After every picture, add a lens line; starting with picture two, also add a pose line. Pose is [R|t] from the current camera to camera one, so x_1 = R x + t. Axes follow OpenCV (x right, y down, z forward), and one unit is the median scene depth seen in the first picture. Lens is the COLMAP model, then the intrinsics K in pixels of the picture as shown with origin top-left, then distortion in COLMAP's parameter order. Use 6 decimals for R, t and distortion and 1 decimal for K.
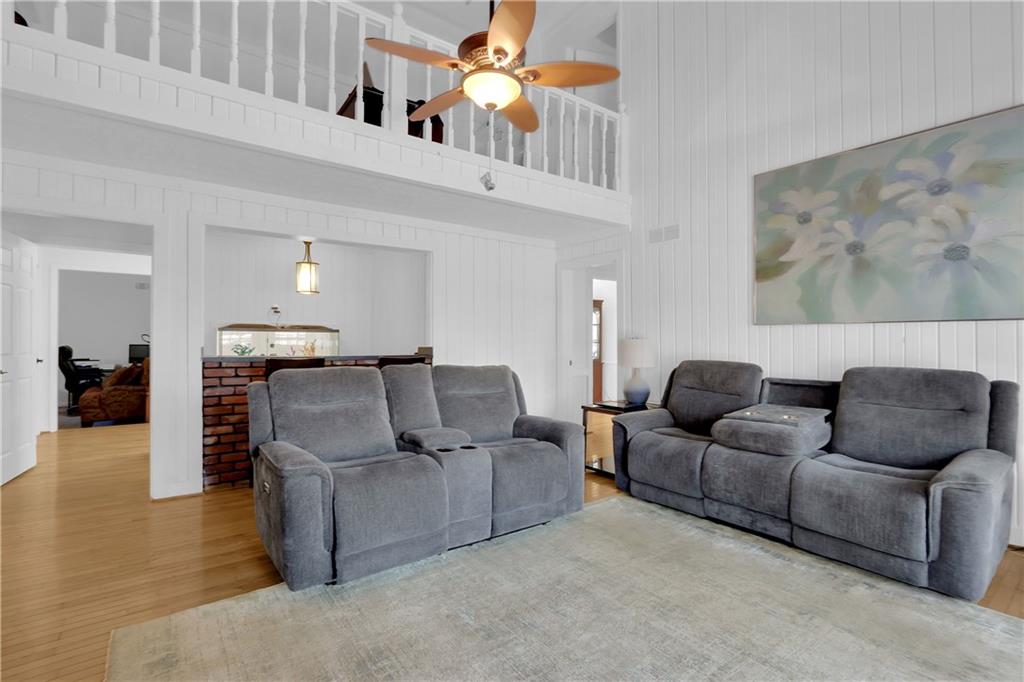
lens RADIAL K [[469.6, 0, 517.0], [0, 469.6, 339.5], [0, 0, 1]] dist [-0.010696, -0.000017]
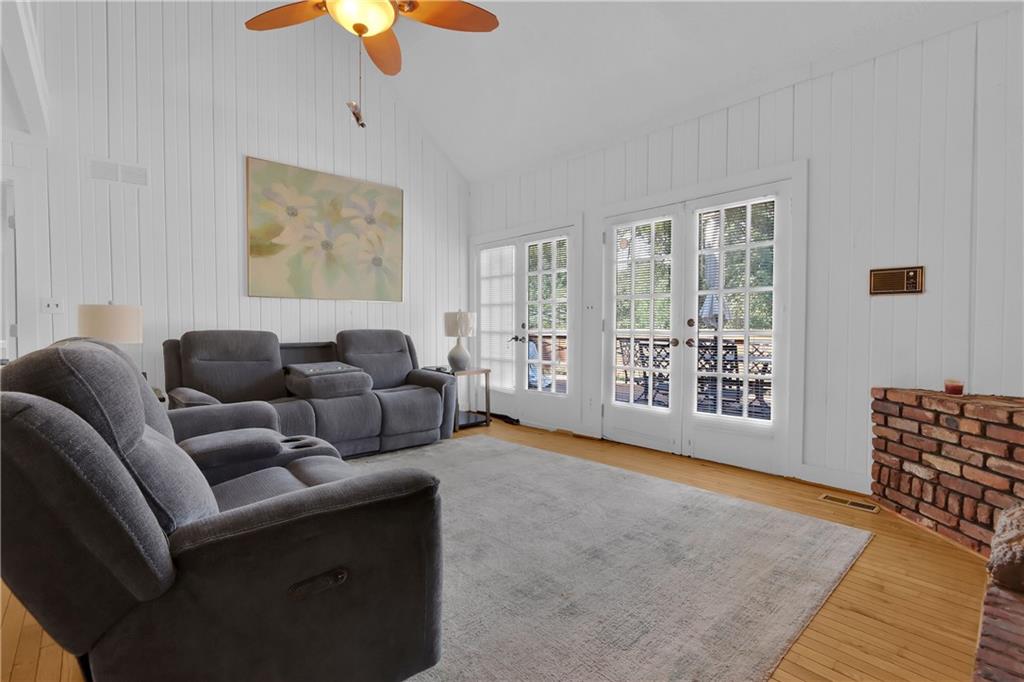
lens RADIAL K [[469.6, 0, 489.9], [0, 469.6, 334.7], [0, 0, 1]] dist [-0.010696, -0.000017]
pose [[-0.044680, -0.021417, 0.998772, -0.689406], [0.000119, 0.999770, 0.021444, 0.039126], [-0.999001, 0.001077, -0.044667, 0.578483]]
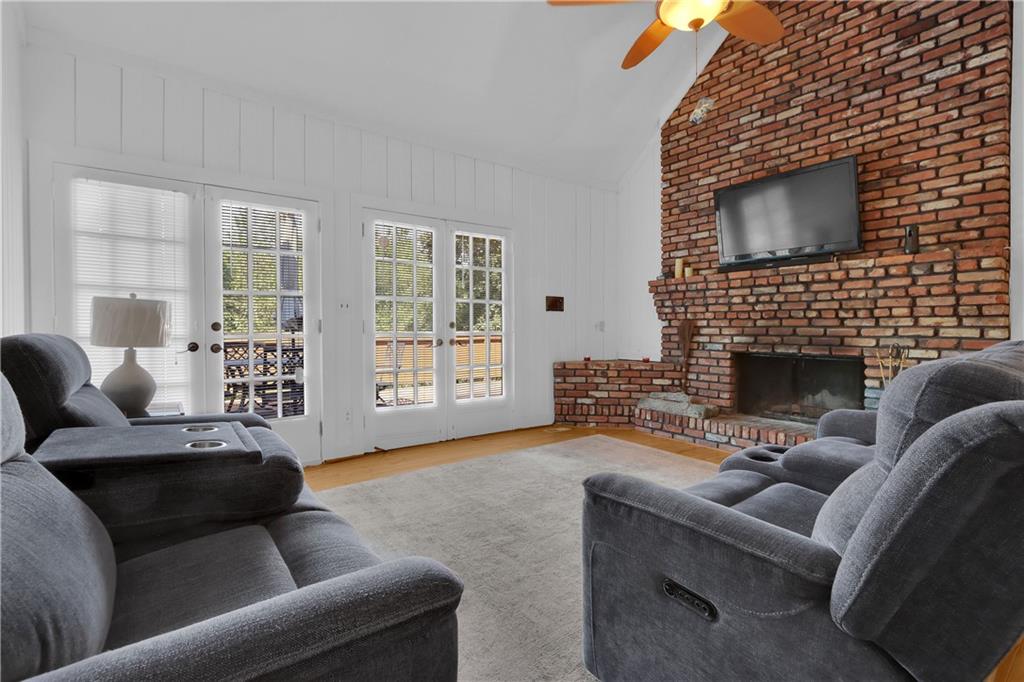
lens RADIAL K [[469.6, 0, 508.3], [0, 469.6, 335.1], [0, 0, 1]] dist [-0.010696, -0.000017]
pose [[-0.998684, -0.006186, 0.050920, 0.168910], [-0.005539, 0.999902, 0.012853, 0.044175], [-0.050994, 0.012554, -0.998620, 1.348768]]
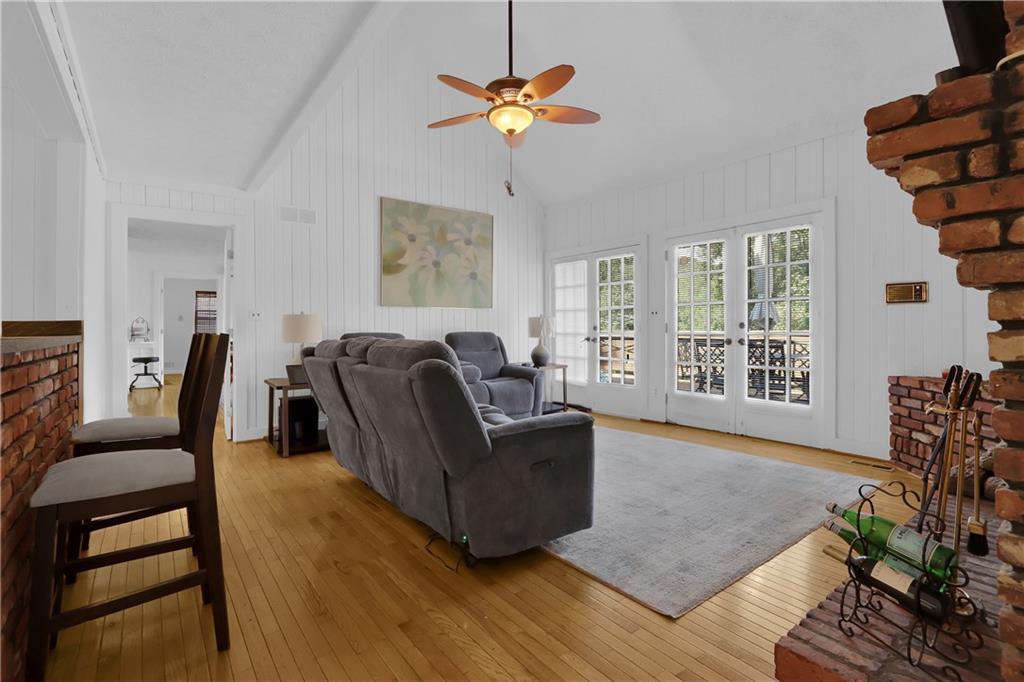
lens RADIAL K [[469.6, 0, 495.2], [0, 469.6, 324.6], [0, 0, 1]] dist [-0.010696, -0.000017]
pose [[0.034609, 0.004088, 0.999393, -0.988809], [0.003645, 0.999984, -0.004217, 0.035135], [-0.999394, 0.003788, 0.034594, 0.724122]]
